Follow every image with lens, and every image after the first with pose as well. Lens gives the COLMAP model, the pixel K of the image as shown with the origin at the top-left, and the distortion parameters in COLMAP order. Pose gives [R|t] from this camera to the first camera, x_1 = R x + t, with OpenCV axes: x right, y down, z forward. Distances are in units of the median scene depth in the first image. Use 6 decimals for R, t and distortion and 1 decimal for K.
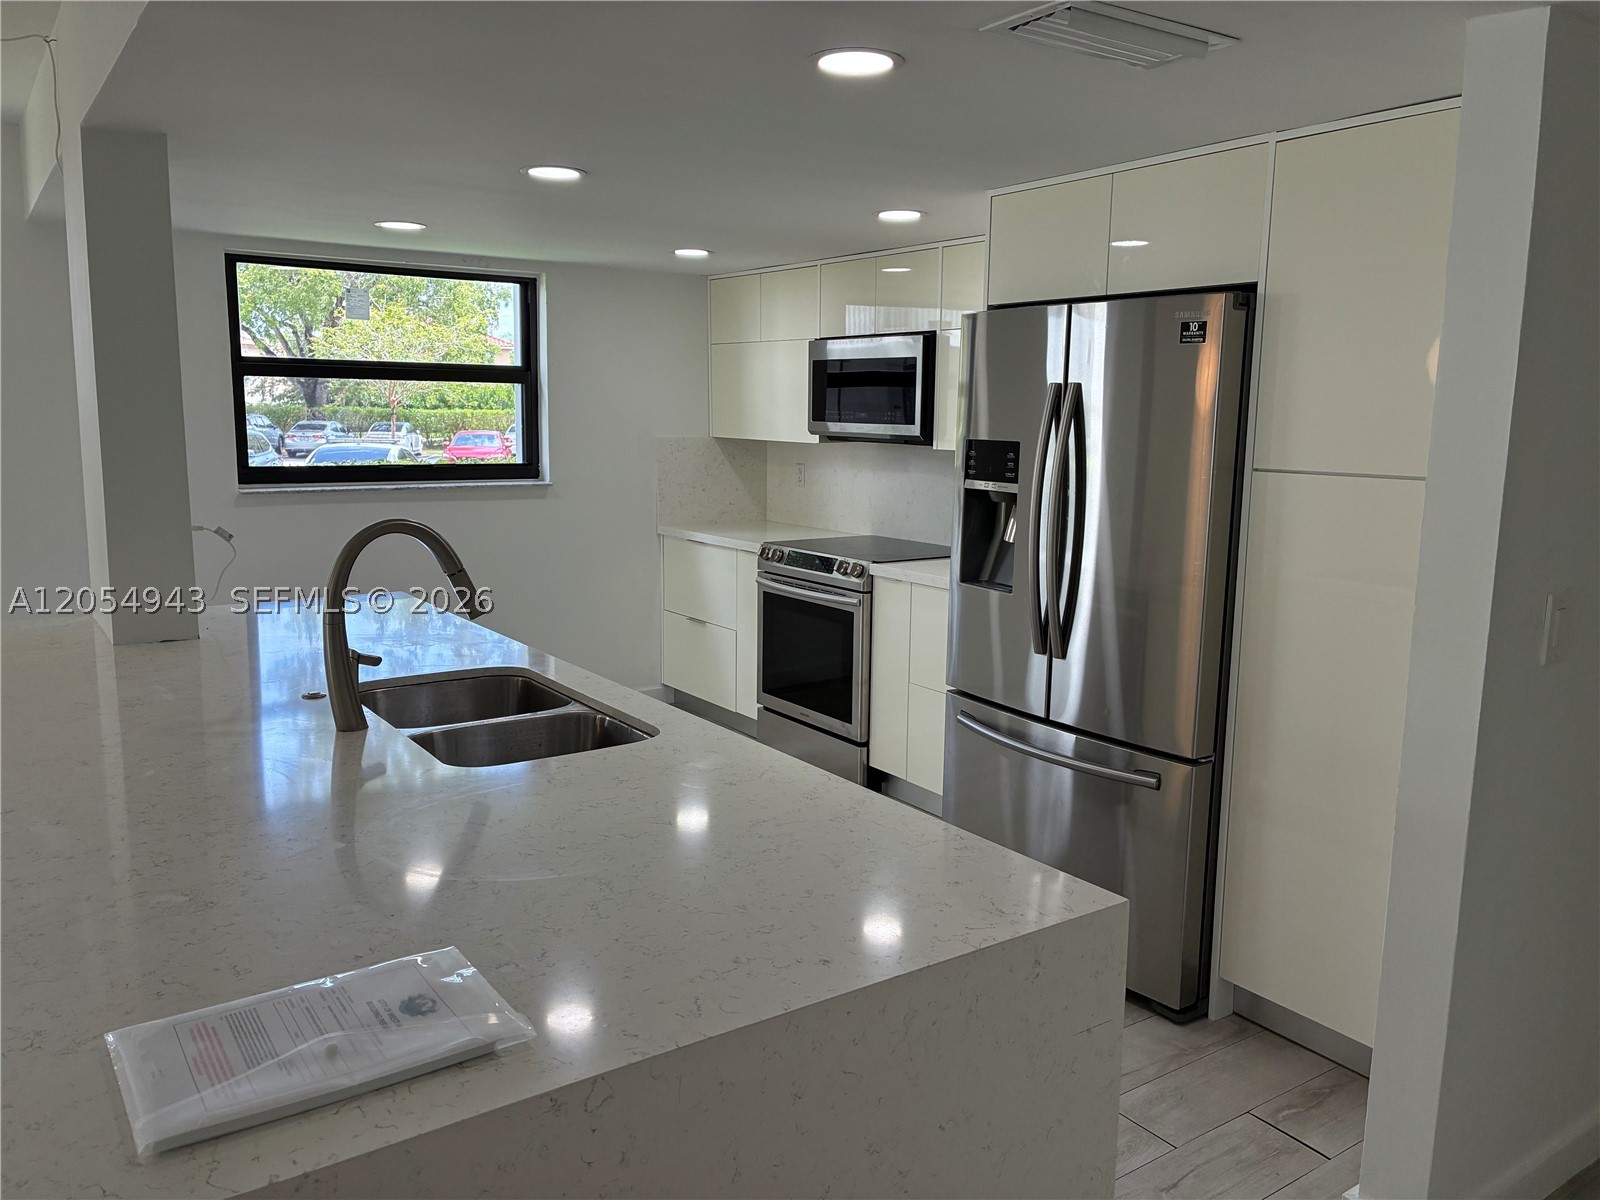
lens RADIAL K [[1203.9, 0, 799.2], [0, 1203.9, 644.7], [0, 0, 1]] dist [-0.002170, -0.001563]
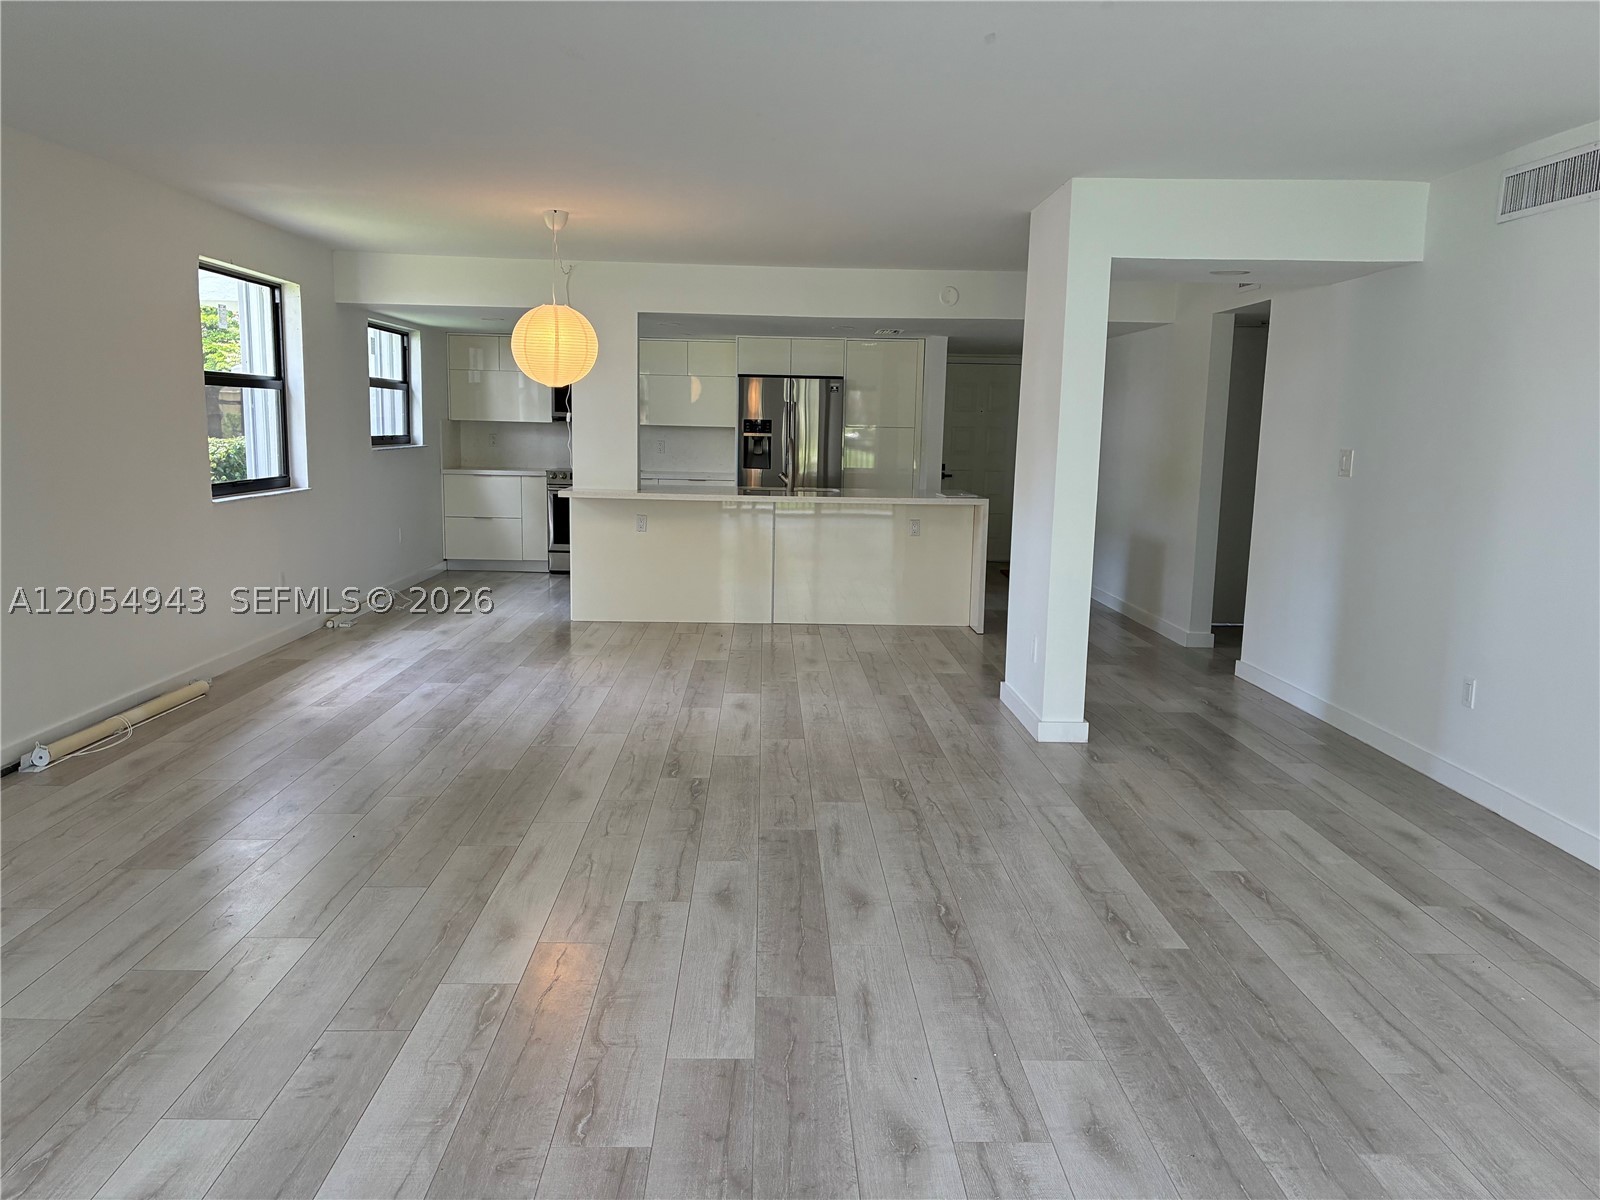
lens RADIAL K [[1283.2, 0, 800.0], [0, 1283.2, 600.0], [0, 0, 1]] dist [0.046229, -0.000445]
pose [[0.548490, -0.115307, 0.828169, -2.418068], [0.149326, 0.988032, 0.038668, 0.164997], [-0.822715, 0.102458, 0.559144, -0.821660]]
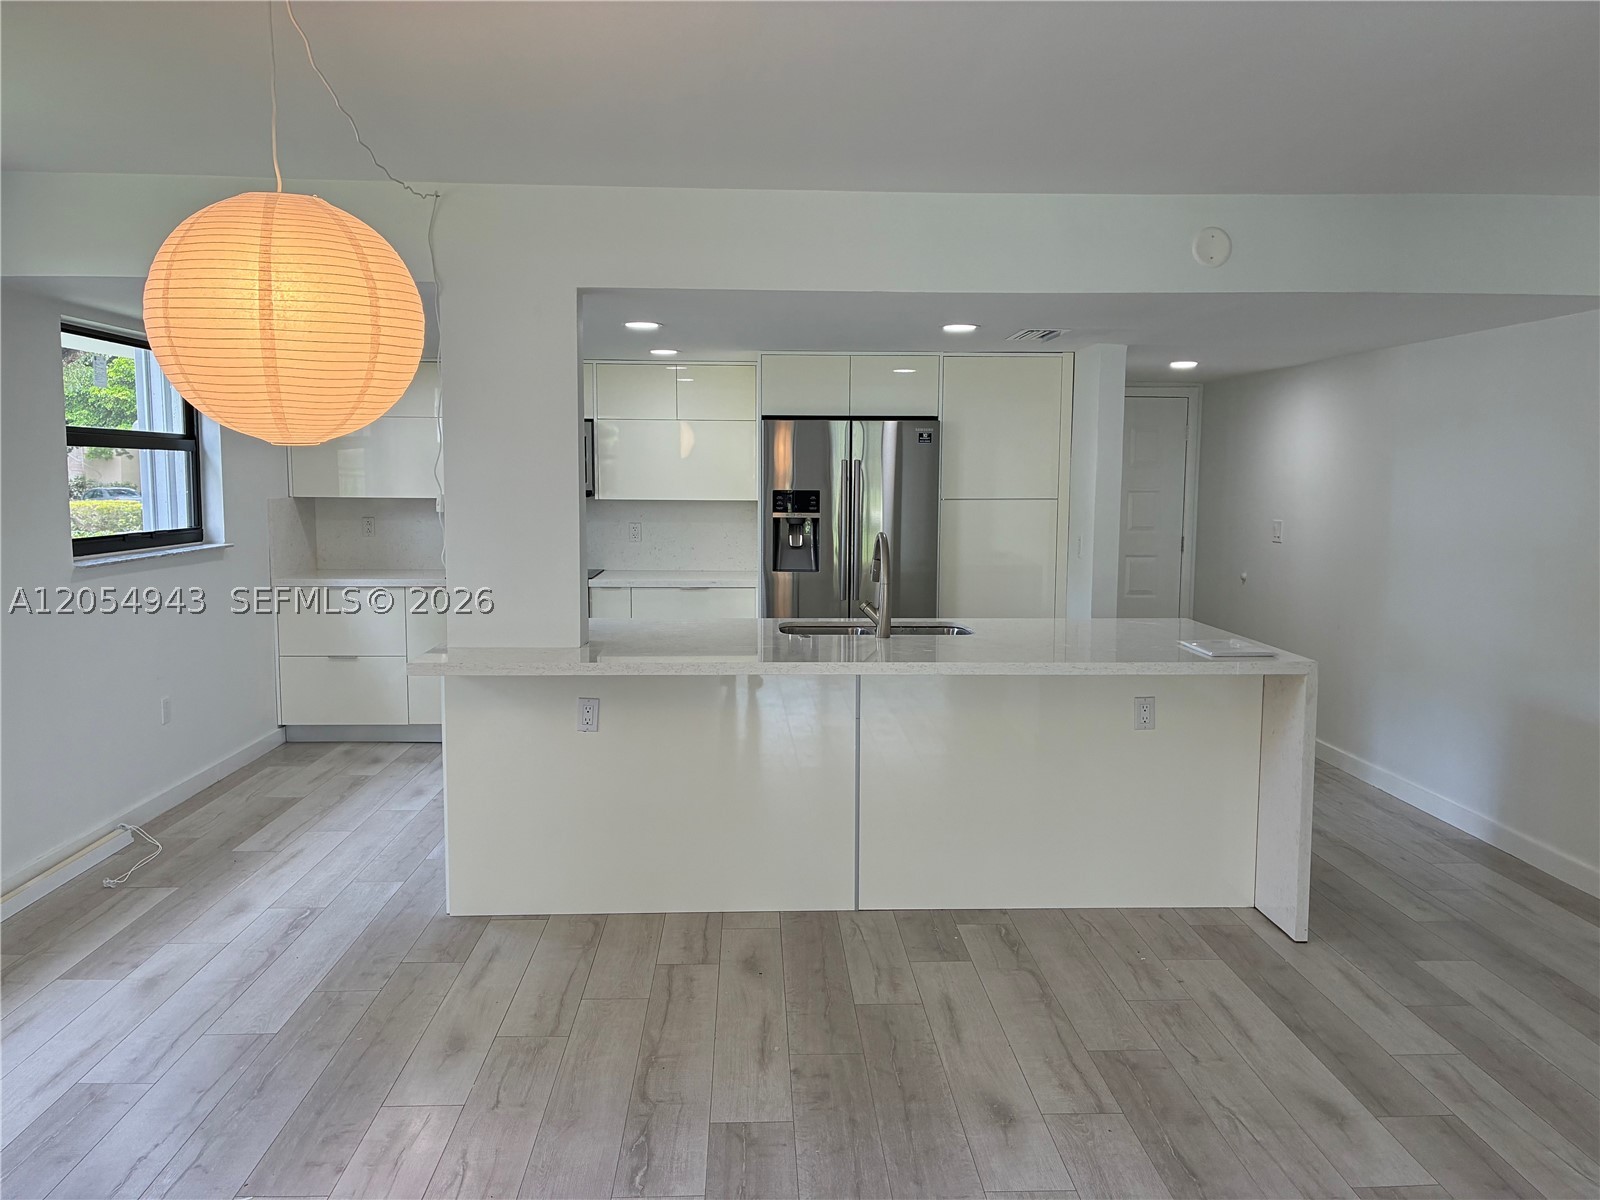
lens RADIAL K [[1242.3, 0, 800.0], [0, 1242.3, 600.0], [0, 0, 1]] dist [-0.011207, -0.009349]
pose [[0.537075, -0.095294, 0.838135, -1.350504], [0.163809, 0.986466, 0.007191, -0.019206], [-0.827477, 0.133432, 0.545416, 0.004218]]
